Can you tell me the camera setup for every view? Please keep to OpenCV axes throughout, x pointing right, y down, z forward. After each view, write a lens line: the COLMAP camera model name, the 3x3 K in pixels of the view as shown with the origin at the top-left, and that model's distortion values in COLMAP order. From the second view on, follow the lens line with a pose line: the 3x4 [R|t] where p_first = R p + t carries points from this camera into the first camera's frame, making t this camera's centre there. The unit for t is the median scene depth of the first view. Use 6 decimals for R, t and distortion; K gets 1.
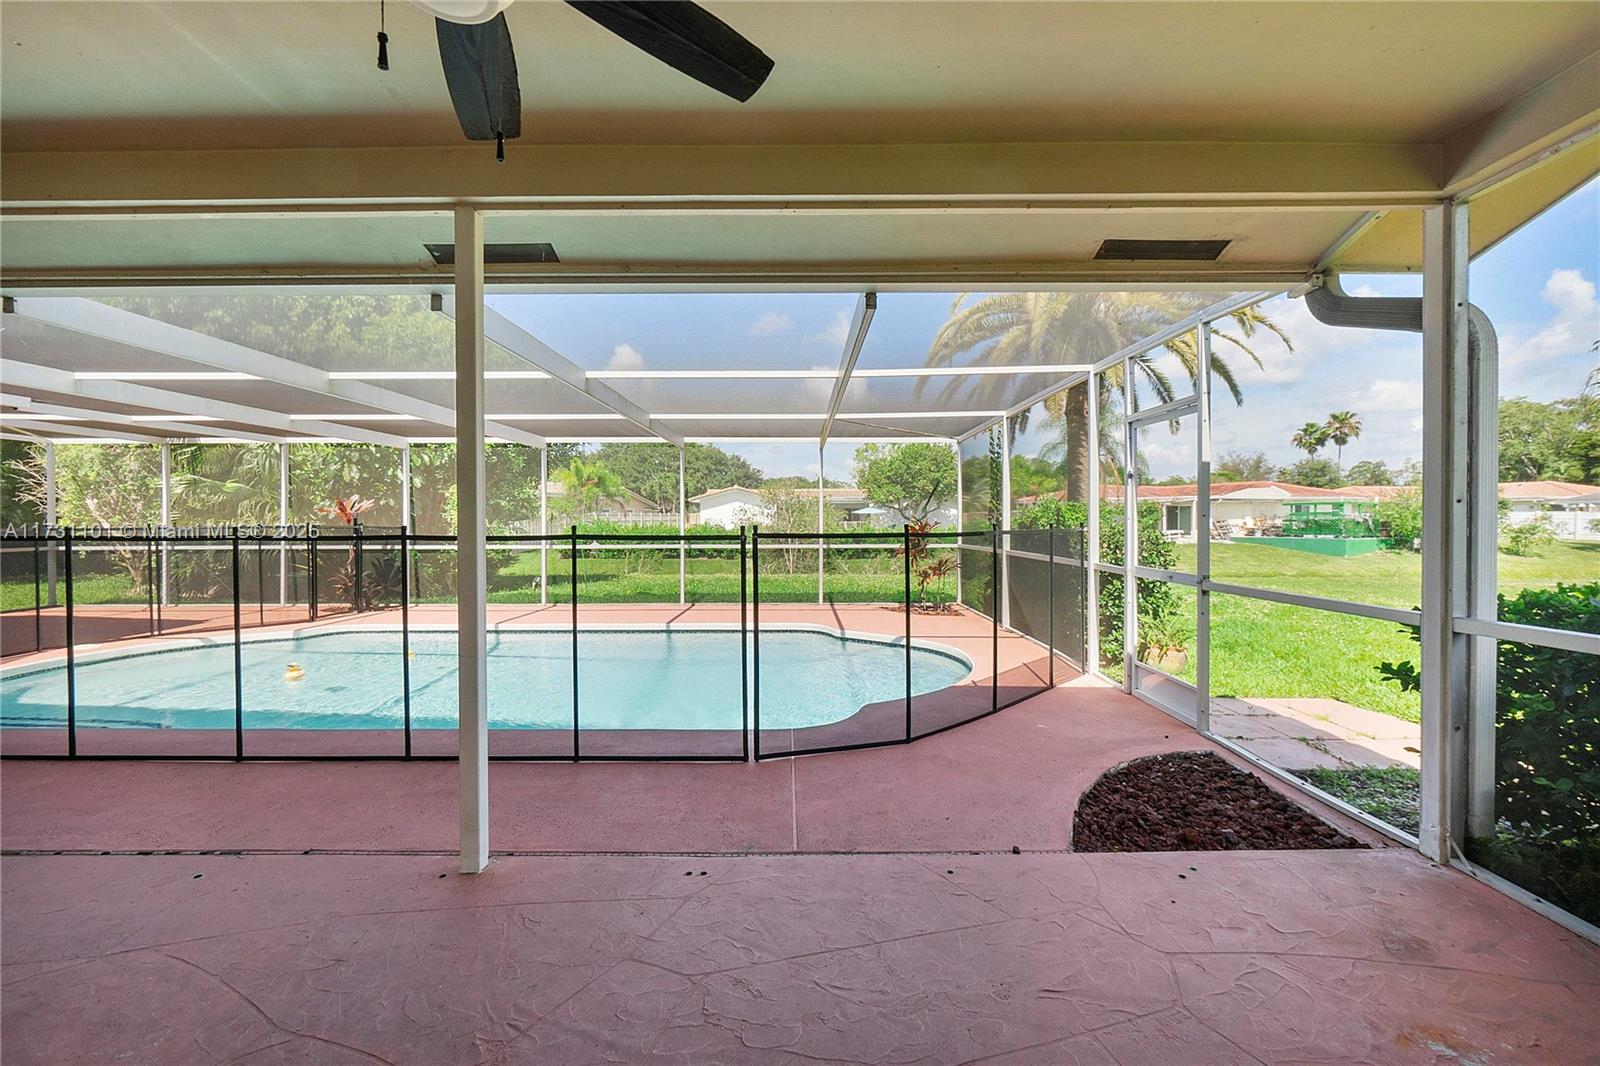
lens RADIAL K [[692.0, 0, 801.2], [0, 692.0, 527.9], [0, 0, 1]] dist [-0.002669, -0.000228]
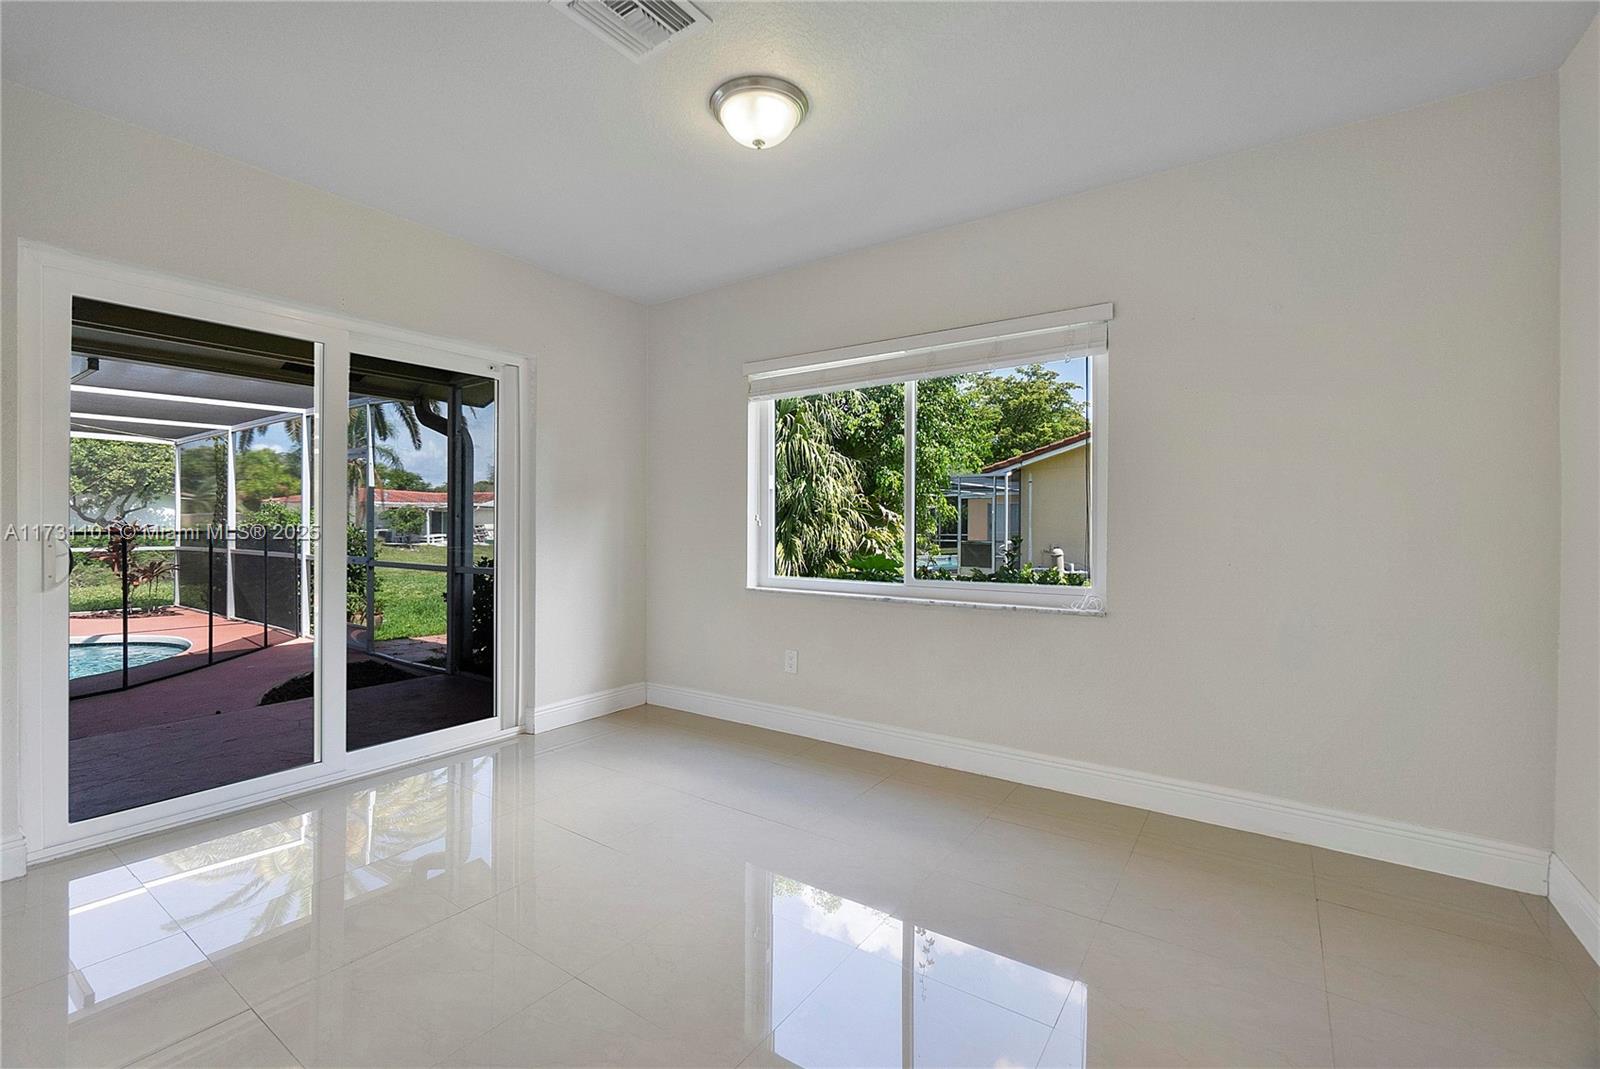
lens RADIAL K [[692.0, 0, 801.2], [0, 692.0, 529.4], [0, 0, 1]] dist [-0.002669, -0.000228]
pose [[0.574762, 0.002861, 0.818315, -0.073638], [0.000713, 0.999992, -0.003998, 0.003886], [-0.818320, 0.002881, 0.574756, -0.329377]]
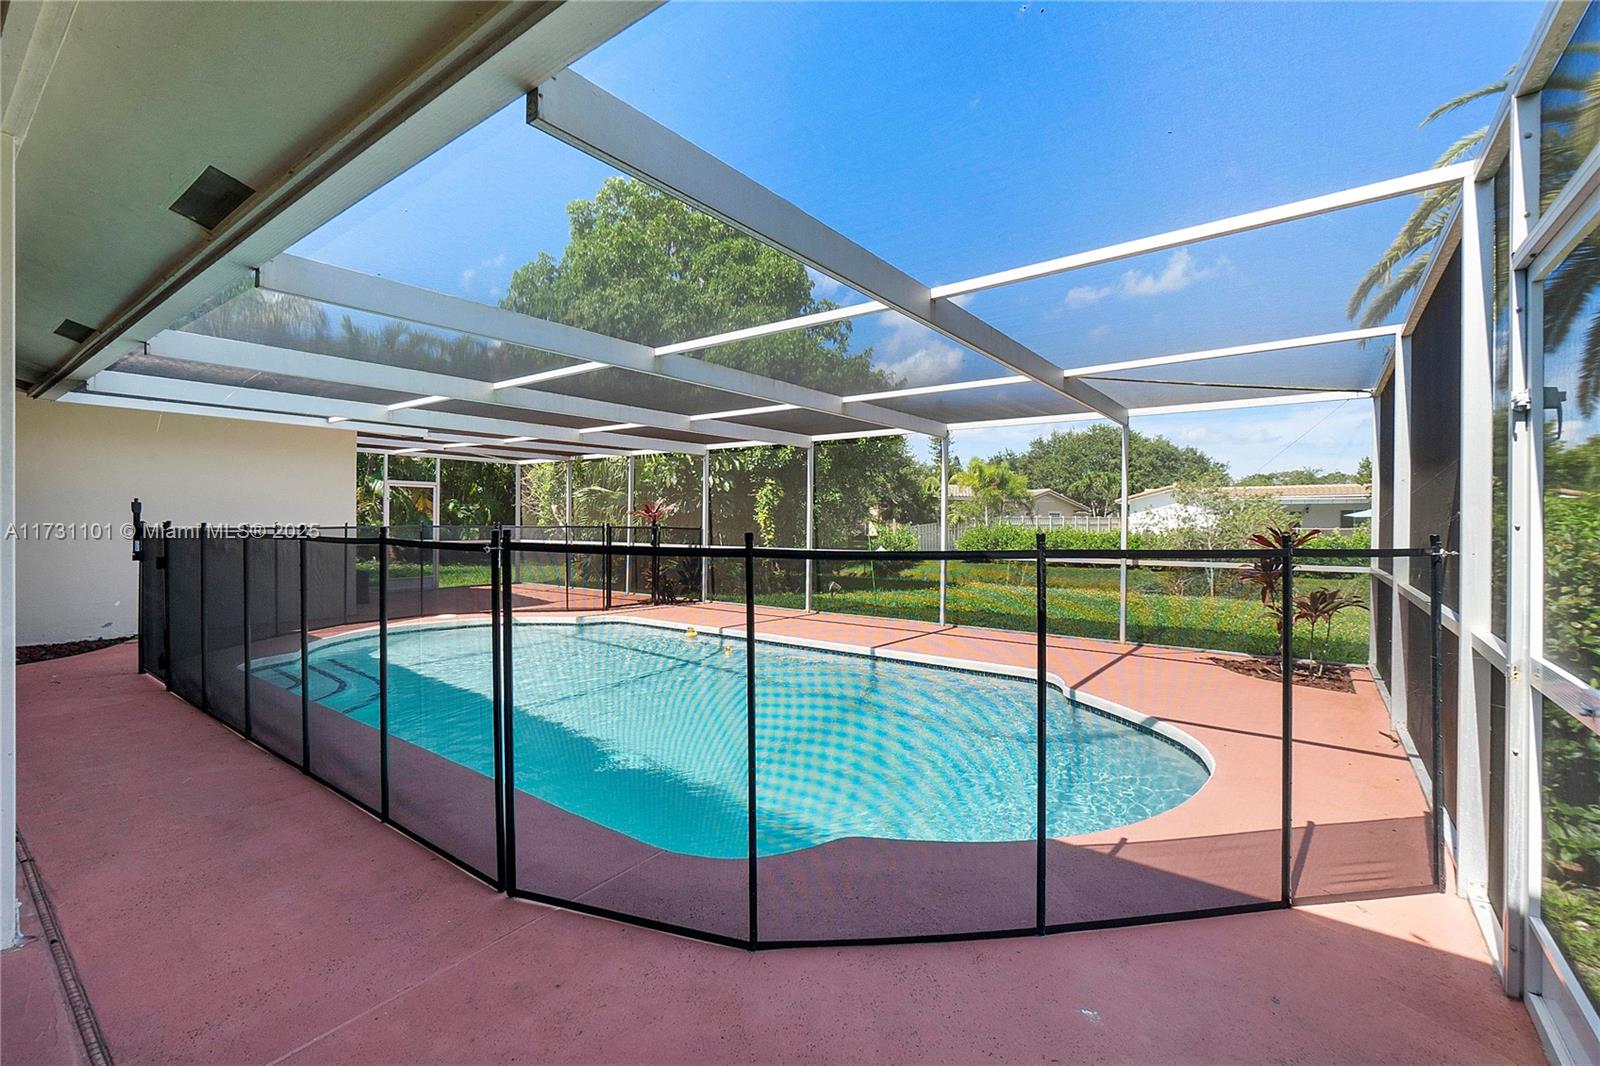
lens RADIAL K [[692.0, 0, 801.2], [0, 692.0, 527.9], [0, 0, 1]] dist [-0.002669, -0.000228]
pose [[0.811932, 0.012527, -0.583617, 0.190526], [-0.014492, 0.999894, 0.001302, -0.005624], [0.583572, 0.007401, 0.812028, 0.231496]]
